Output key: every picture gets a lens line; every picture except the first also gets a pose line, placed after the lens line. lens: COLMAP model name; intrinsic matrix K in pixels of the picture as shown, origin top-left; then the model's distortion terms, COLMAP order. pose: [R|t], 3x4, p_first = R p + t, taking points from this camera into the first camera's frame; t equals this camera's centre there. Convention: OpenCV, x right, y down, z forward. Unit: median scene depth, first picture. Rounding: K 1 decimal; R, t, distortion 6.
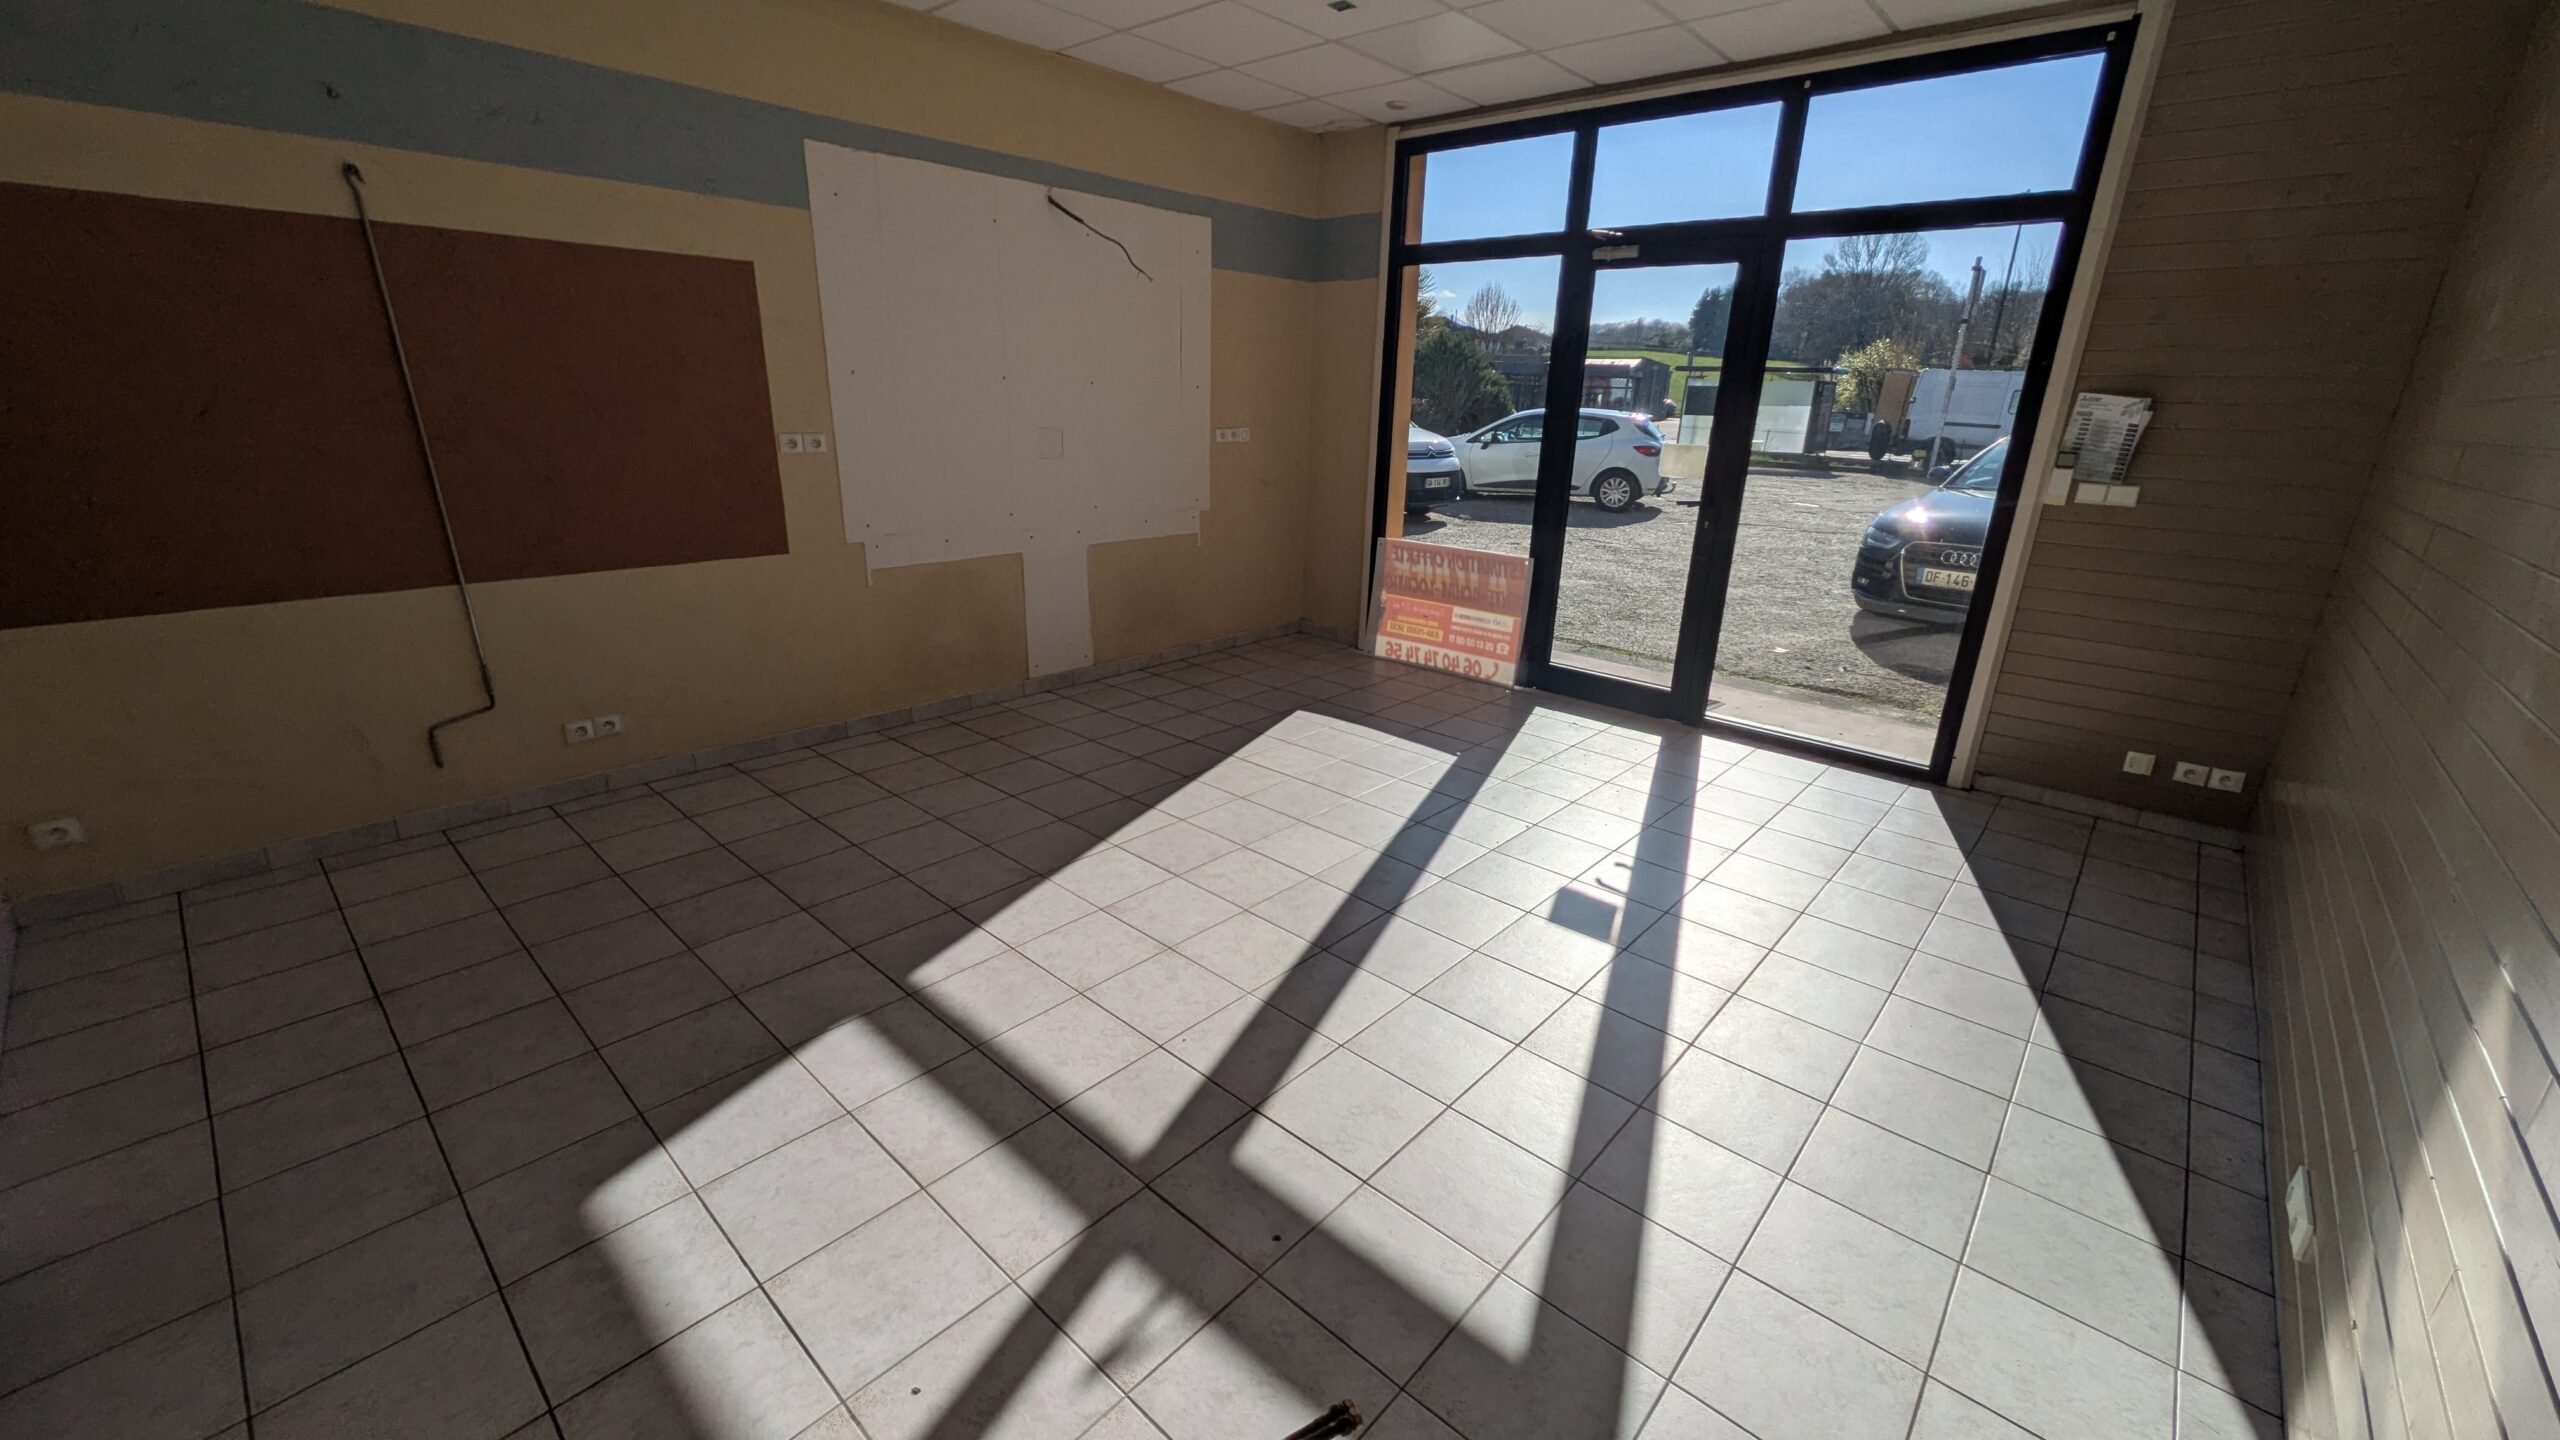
lens RADIAL K [[998.3, 0, 1277.9], [0, 998.3, 721.6], [0, 0, 1]] dist [0.000229, 0.000051]
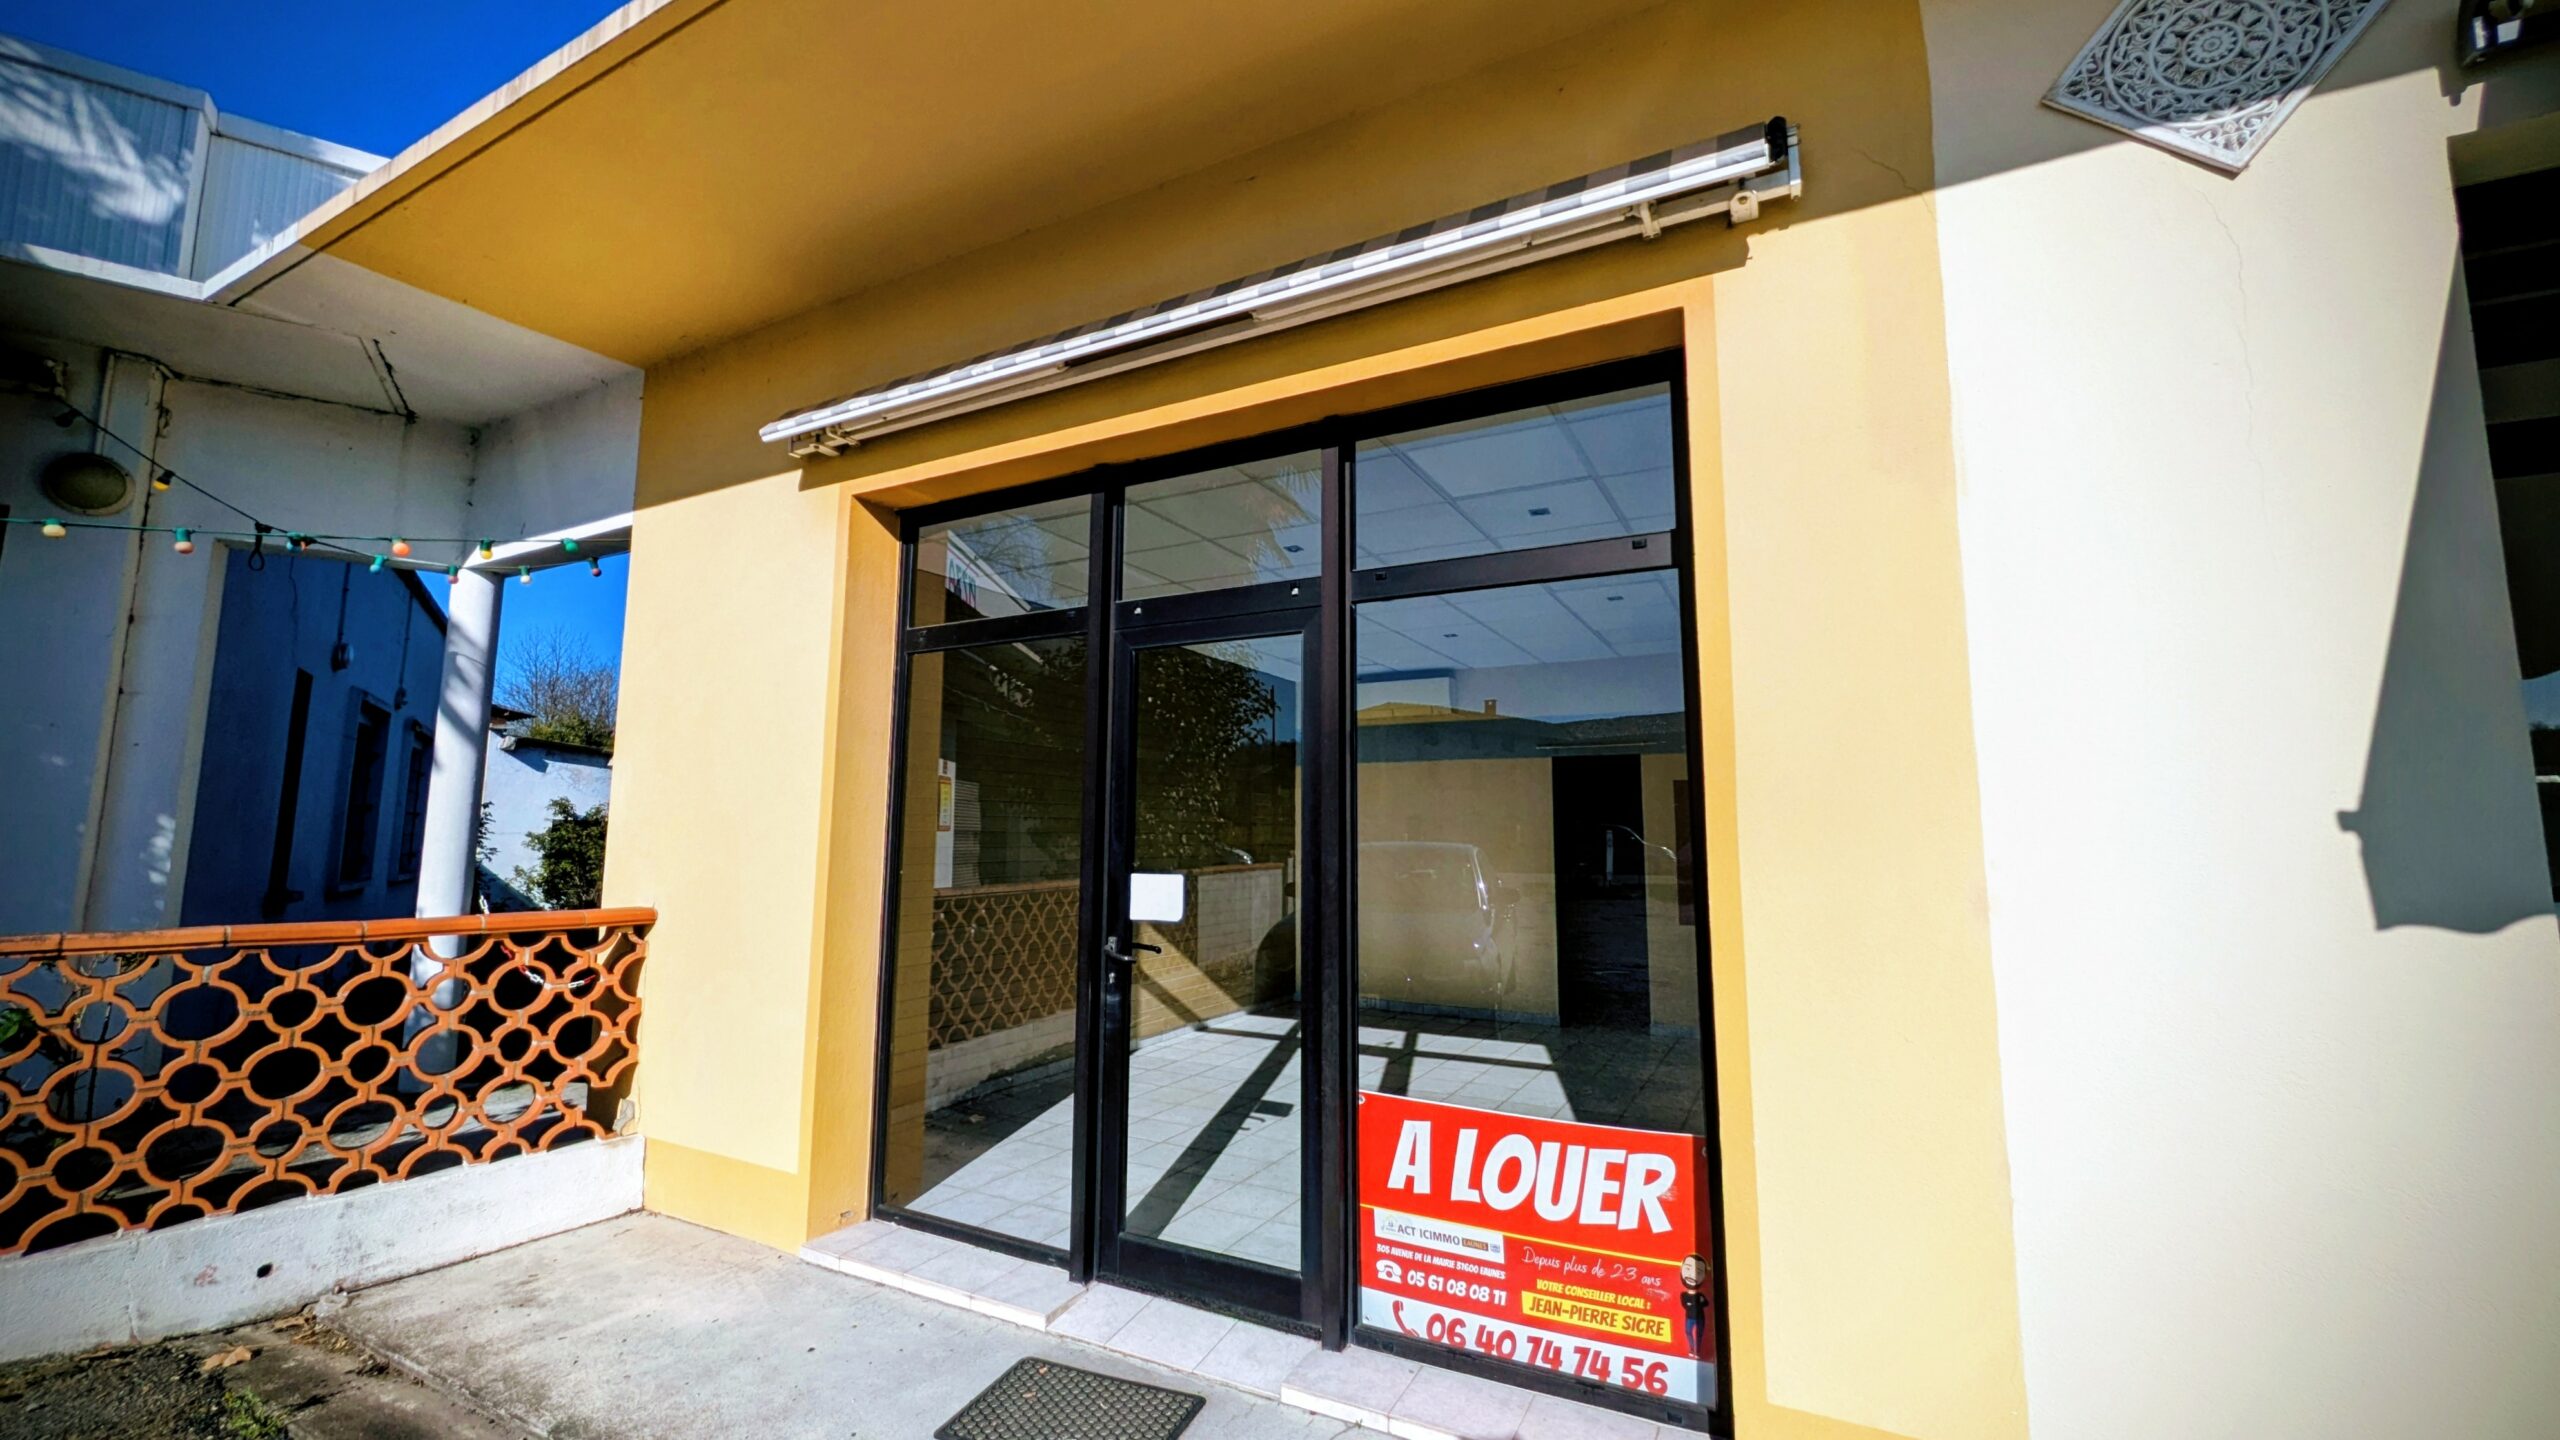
lens RADIAL K [[1021.6, 0, 1280.0], [0, 1021.6, 720.0], [0, 0, 1]] dist [0.001298, 0.000159]
pose [[-0.969423, -0.060860, -0.237728, 0.606283], [-0.107954, 0.975748, 0.190427, -0.648746], [0.220374, 0.210268, -0.952482, 2.042930]]
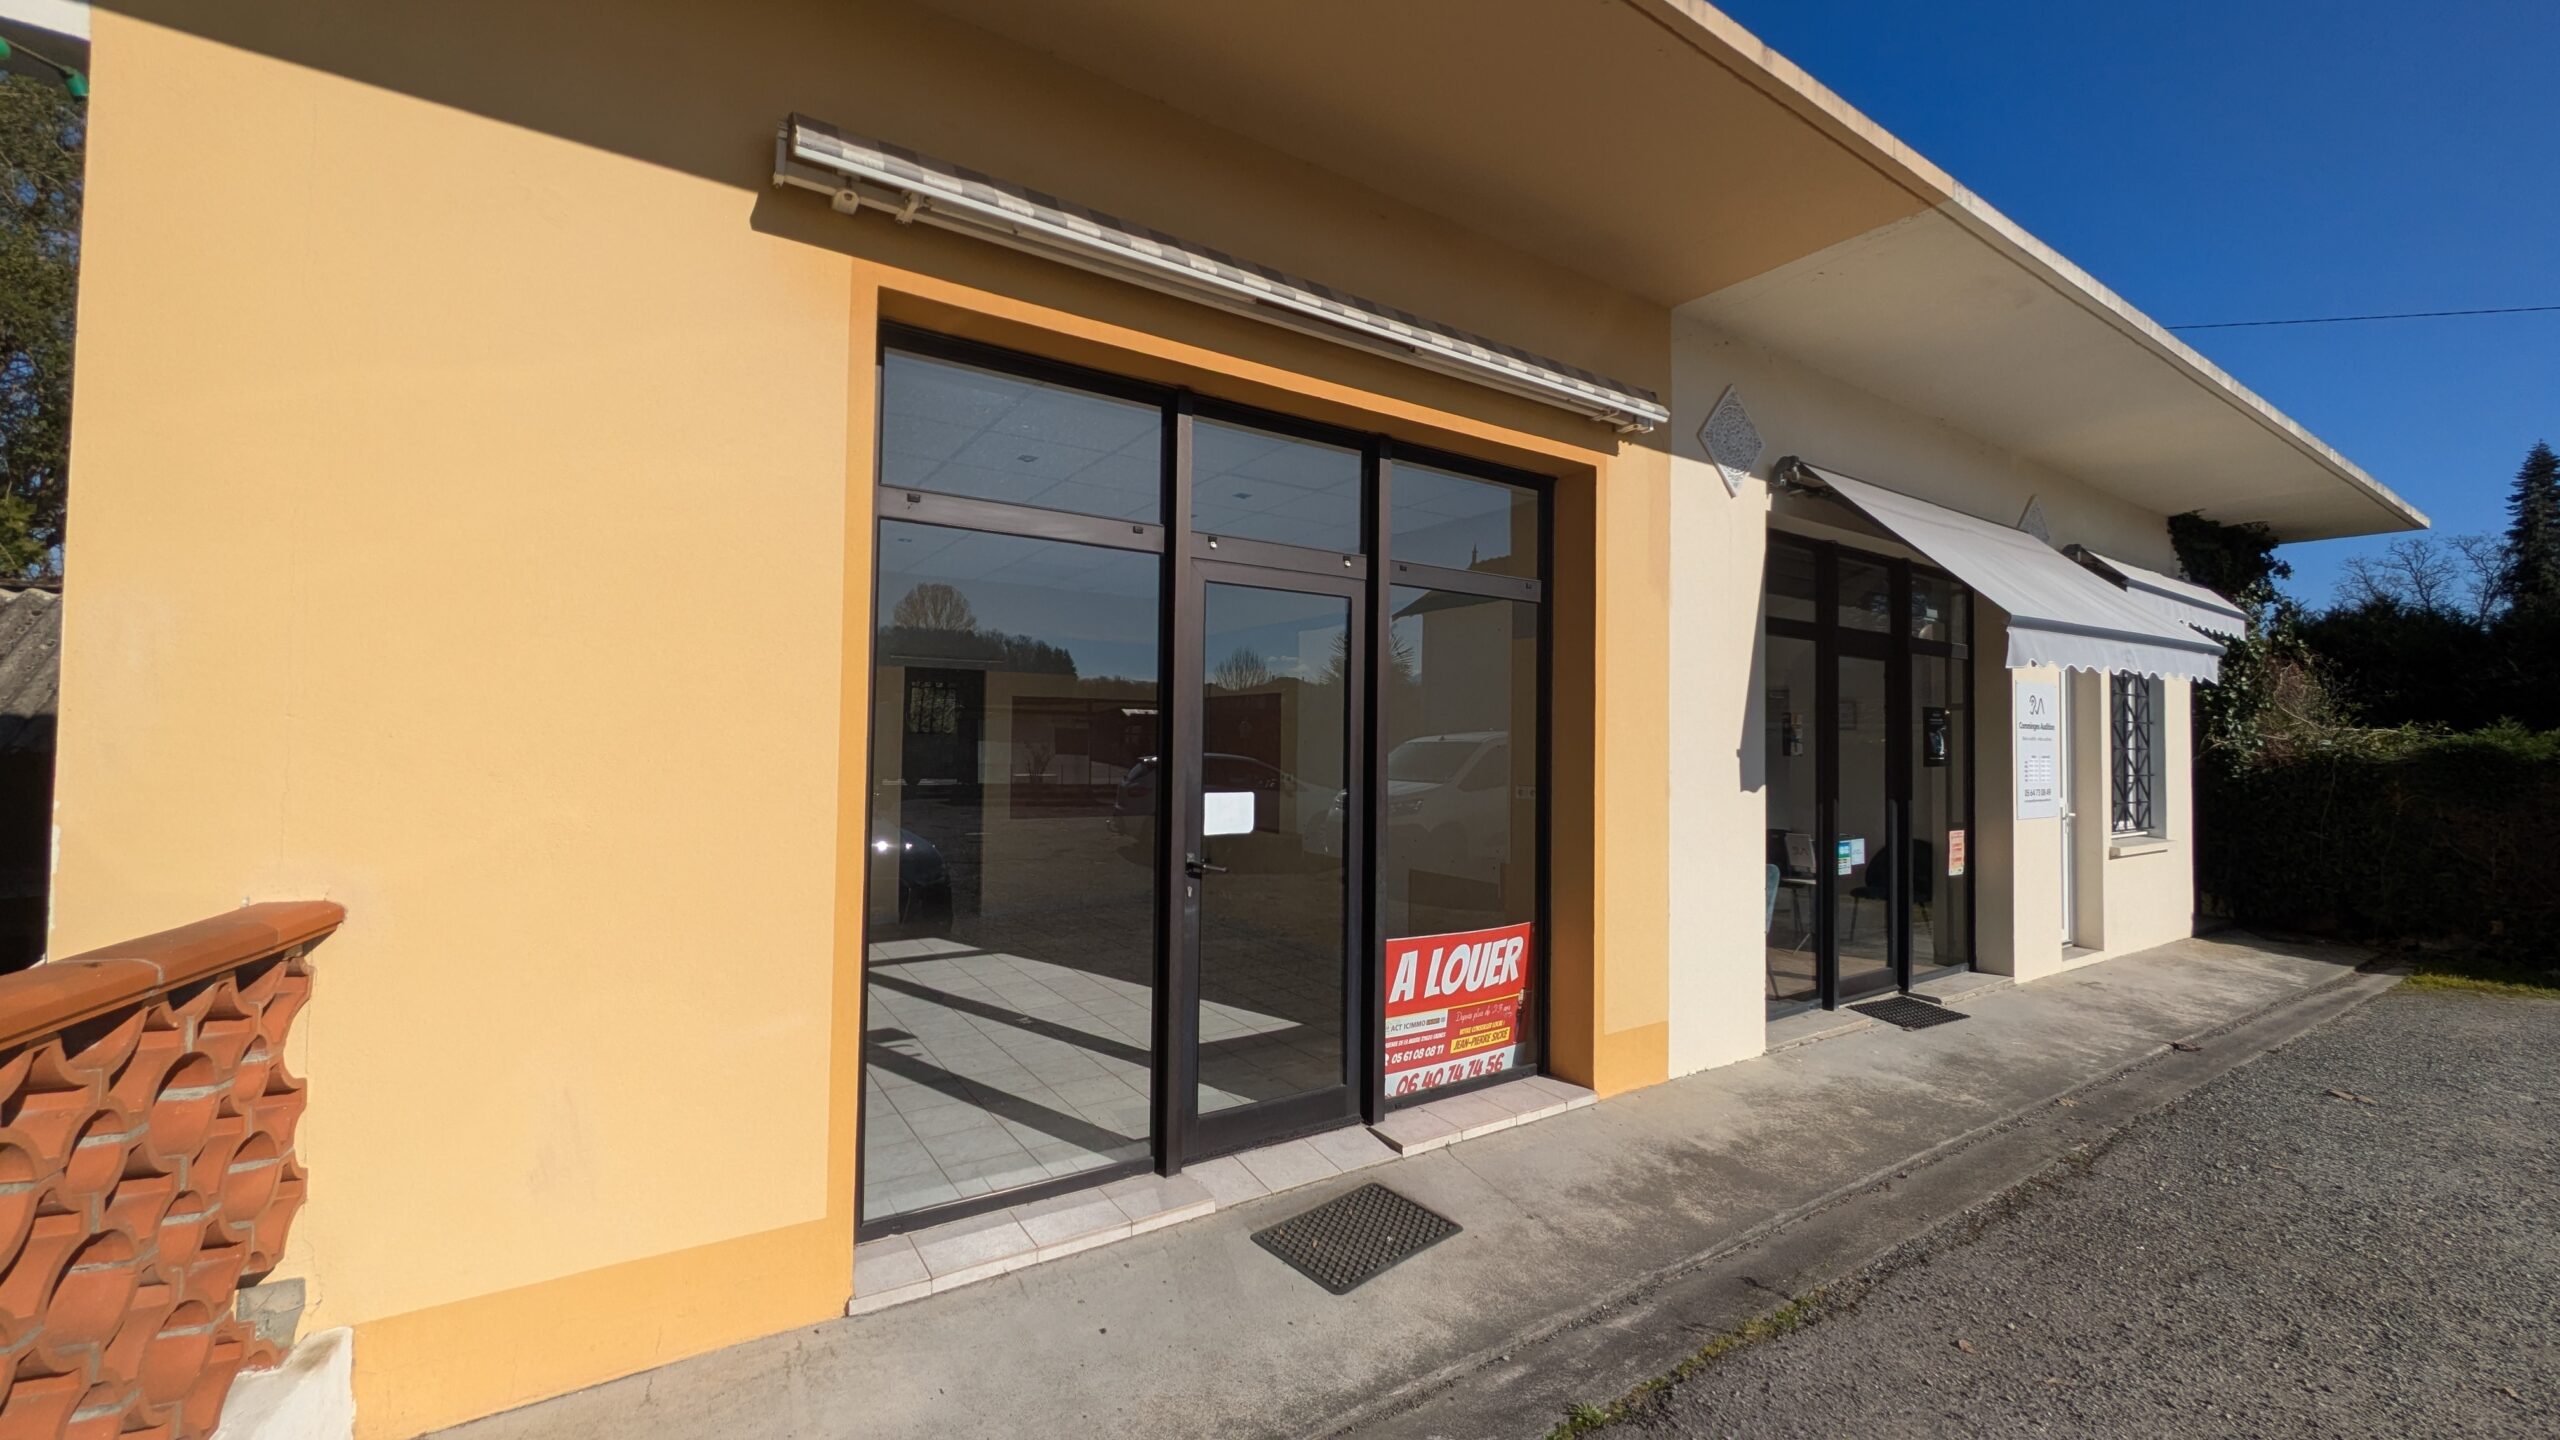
lens RADIAL K [[998.3, 0, 1277.9], [0, 998.3, 721.6], [0, 0, 1]] dist [0.000229, 0.000051]
pose [[-0.243001, -0.052398, -0.968610, 1.399360], [-0.327468, 0.944351, 0.031068, -0.448139], [0.913080, 0.324738, -0.246637, 1.462882]]
